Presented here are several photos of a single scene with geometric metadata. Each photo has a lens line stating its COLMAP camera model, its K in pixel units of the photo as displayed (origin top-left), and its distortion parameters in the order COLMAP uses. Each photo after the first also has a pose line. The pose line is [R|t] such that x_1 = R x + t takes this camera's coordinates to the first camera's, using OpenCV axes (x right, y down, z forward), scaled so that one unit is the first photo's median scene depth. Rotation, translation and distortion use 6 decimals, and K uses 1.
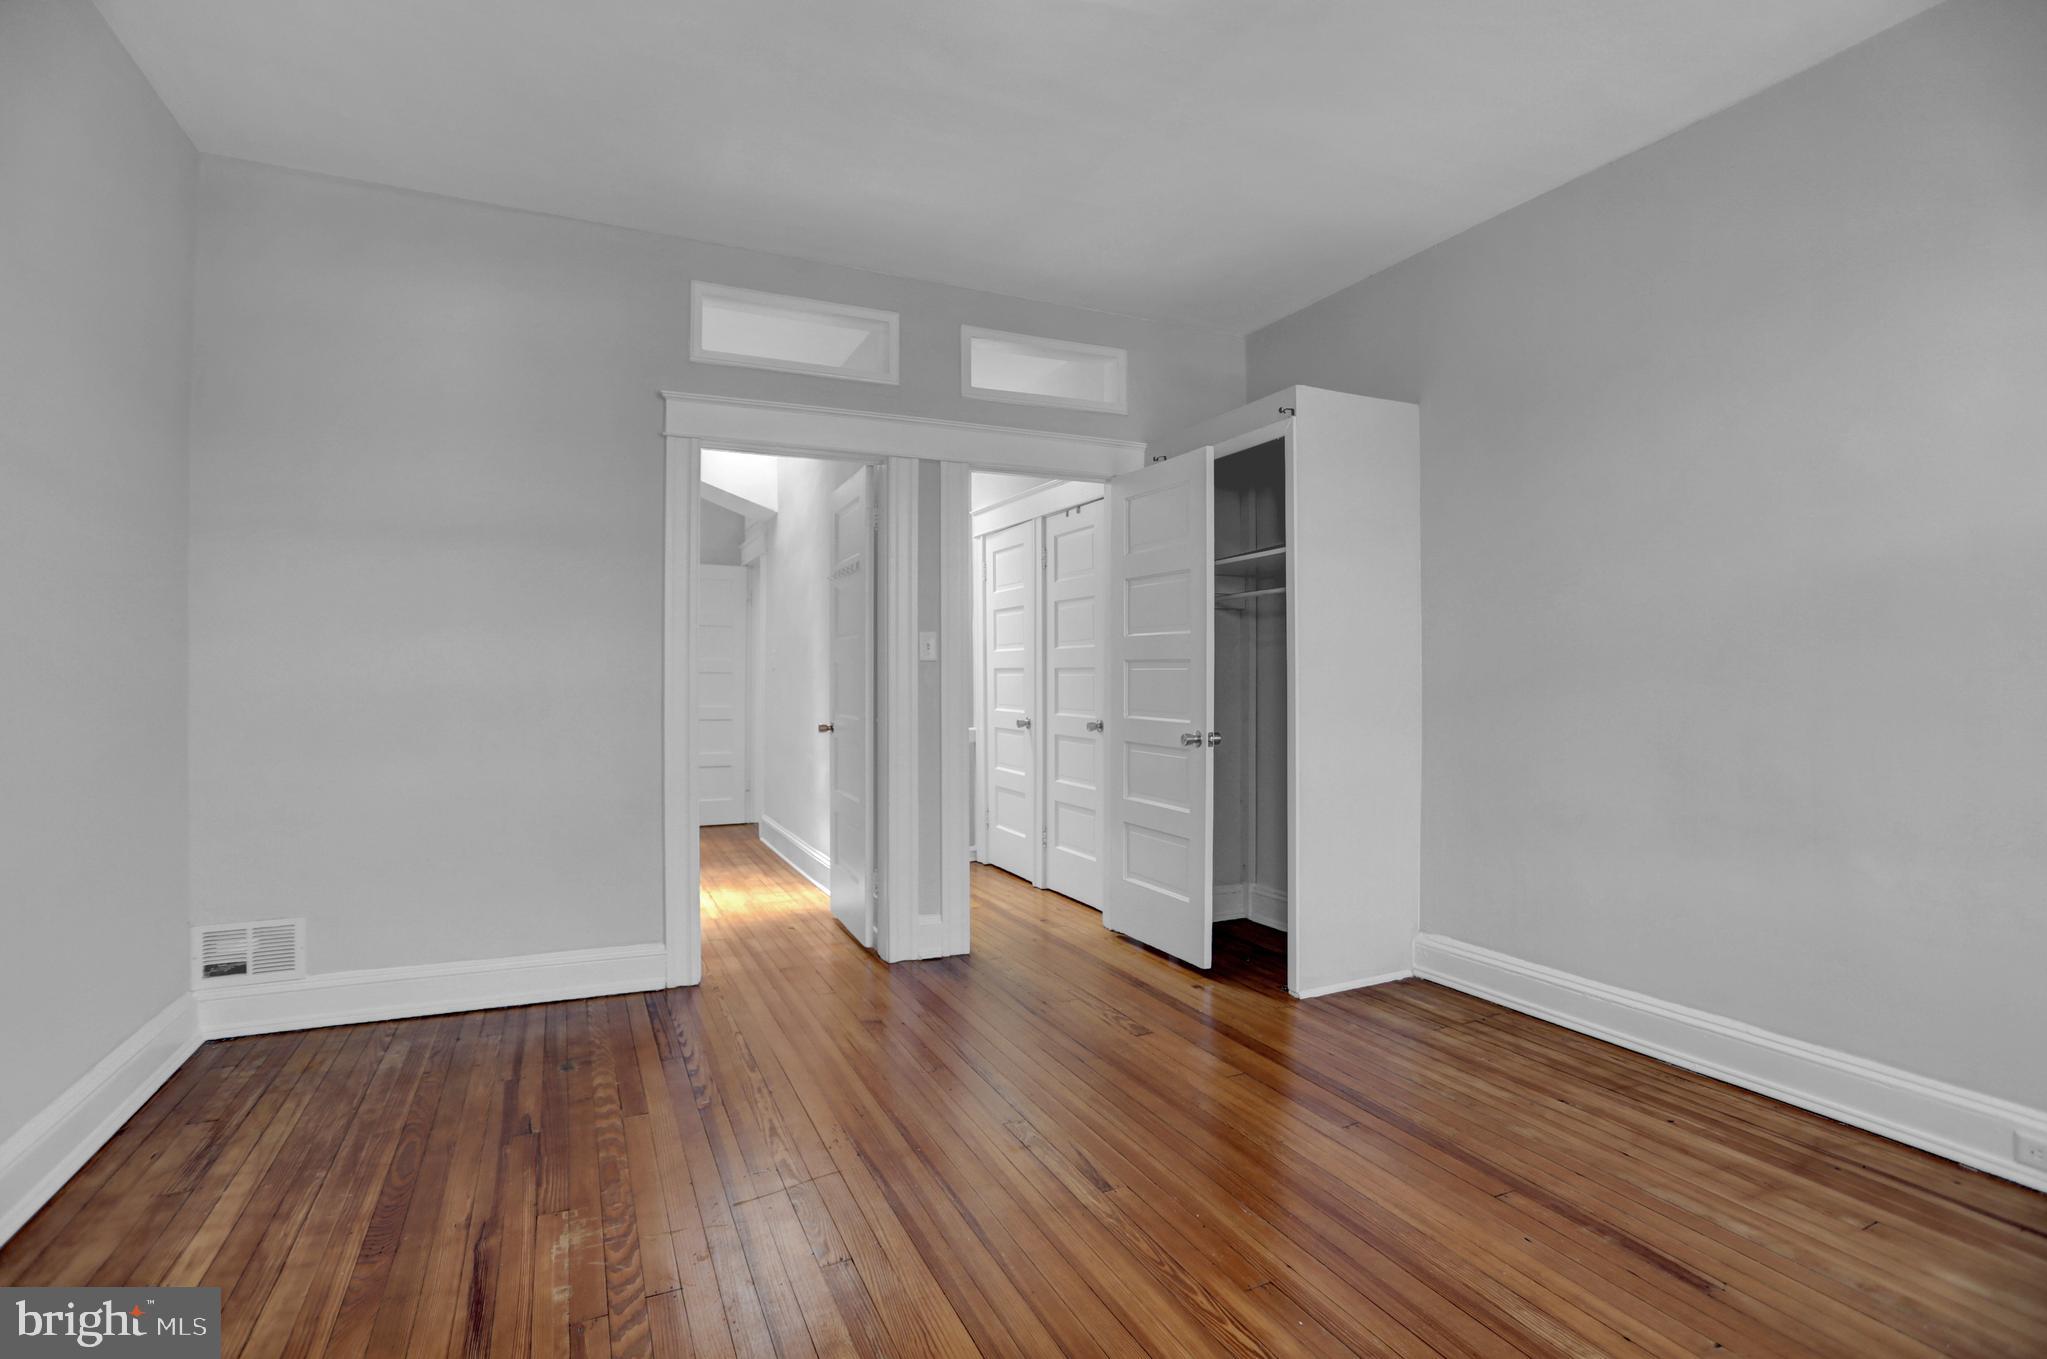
lens RADIAL K [[985.7, 0, 1029.2], [0, 985.7, 677.0], [0, 0, 1]] dist [-0.077229, 0.033256]
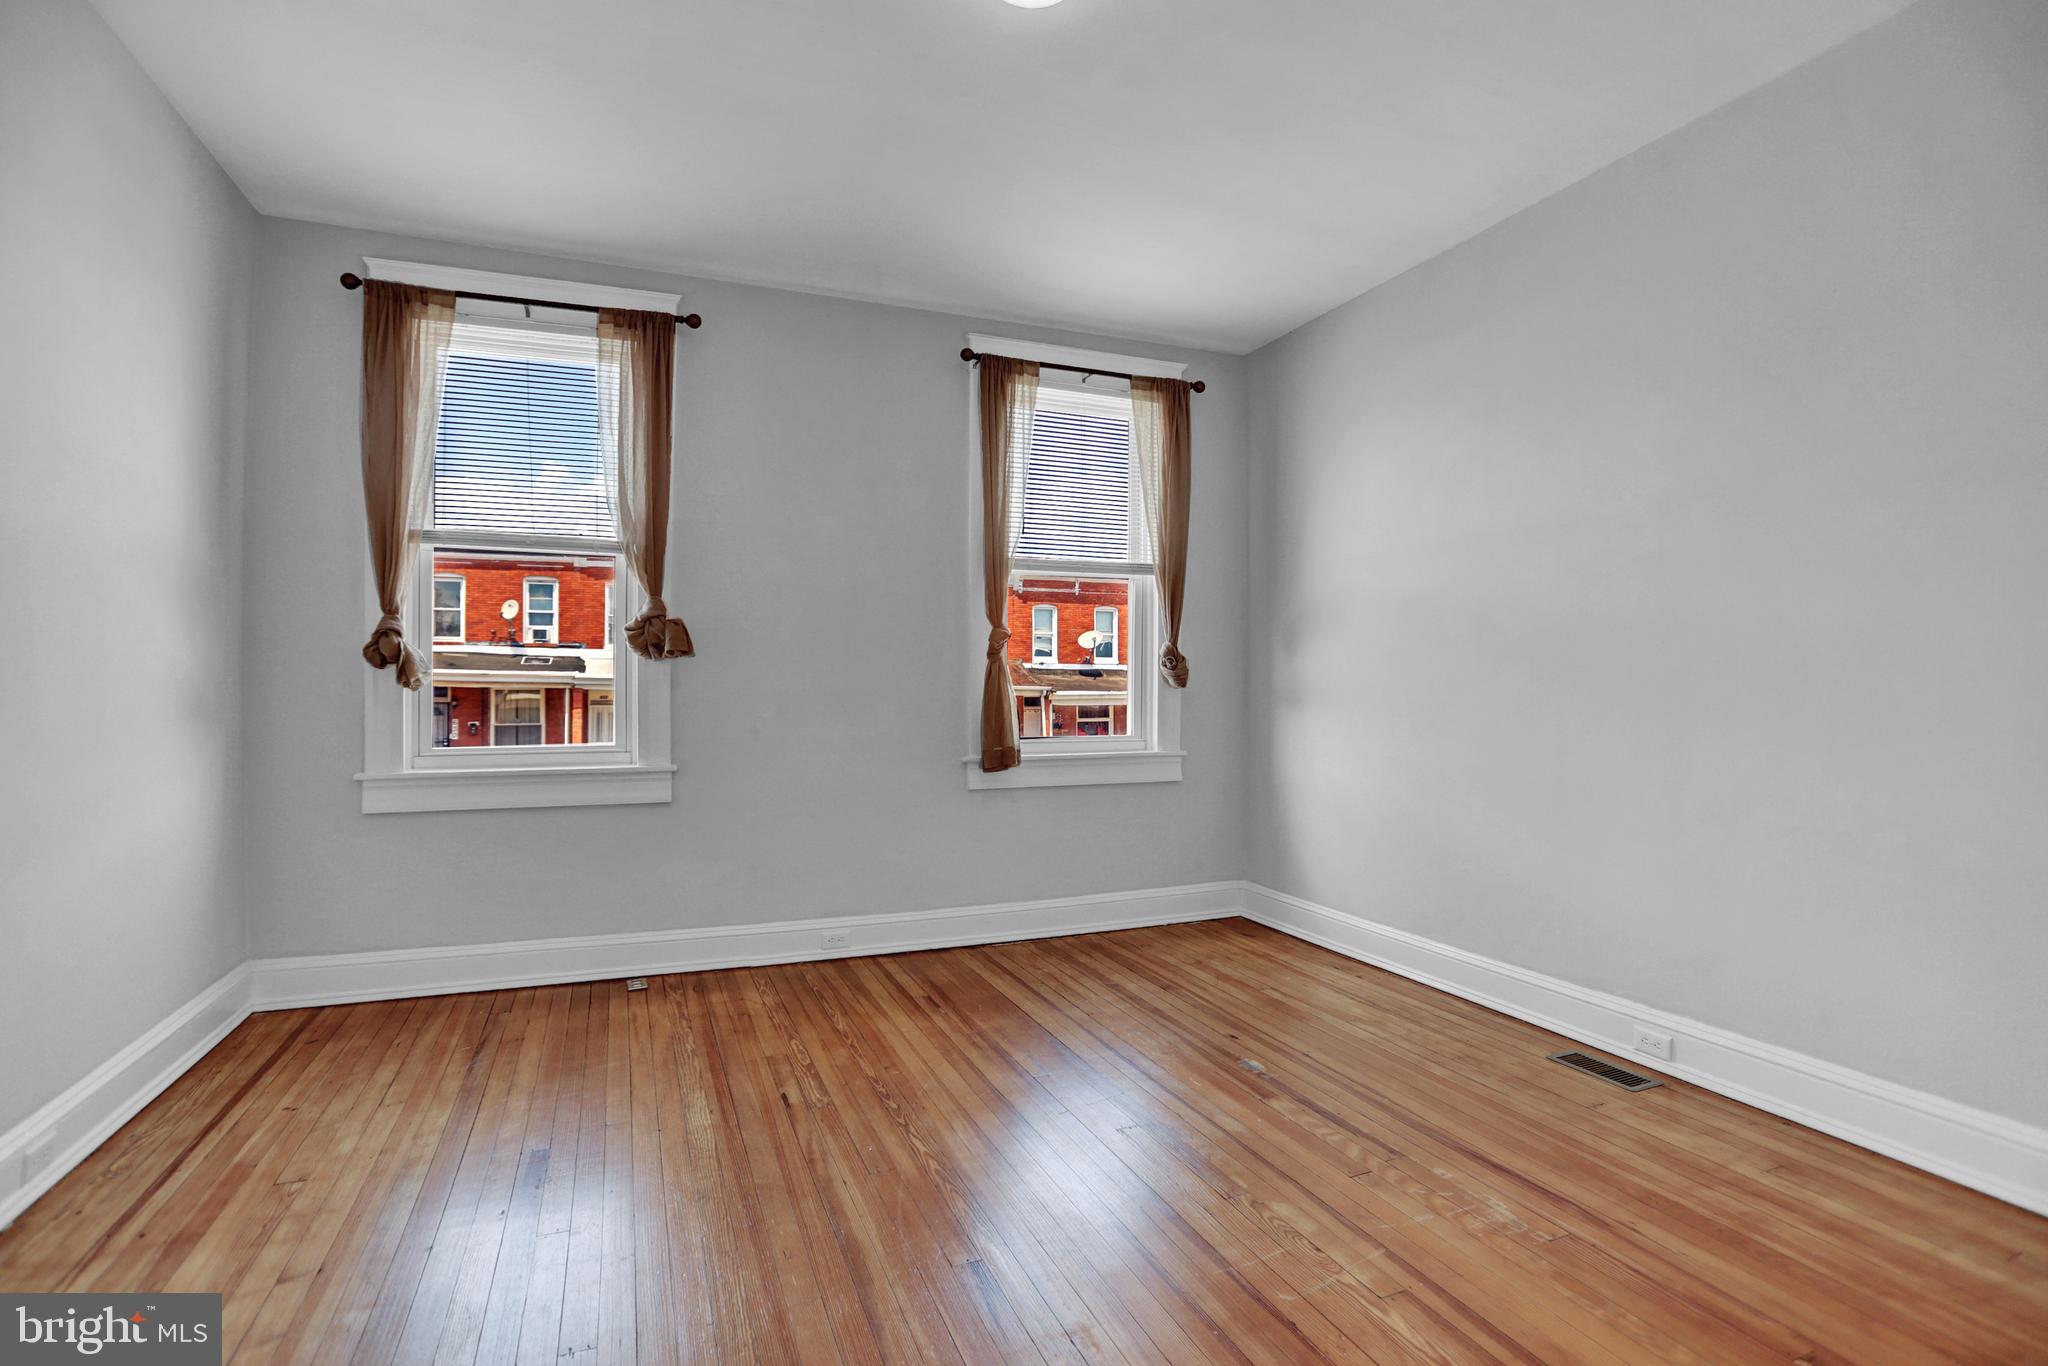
lens RADIAL K [[986.2, 0, 1029.7], [0, 986.2, 680.5], [0, 0, 1]] dist [-0.077229, 0.033256]
pose [[-0.998663, -0.002559, 0.051627, -0.012224], [-0.002746, 0.999990, -0.003545, 0.005236], [-0.051617, -0.003682, -0.998660, 1.874930]]
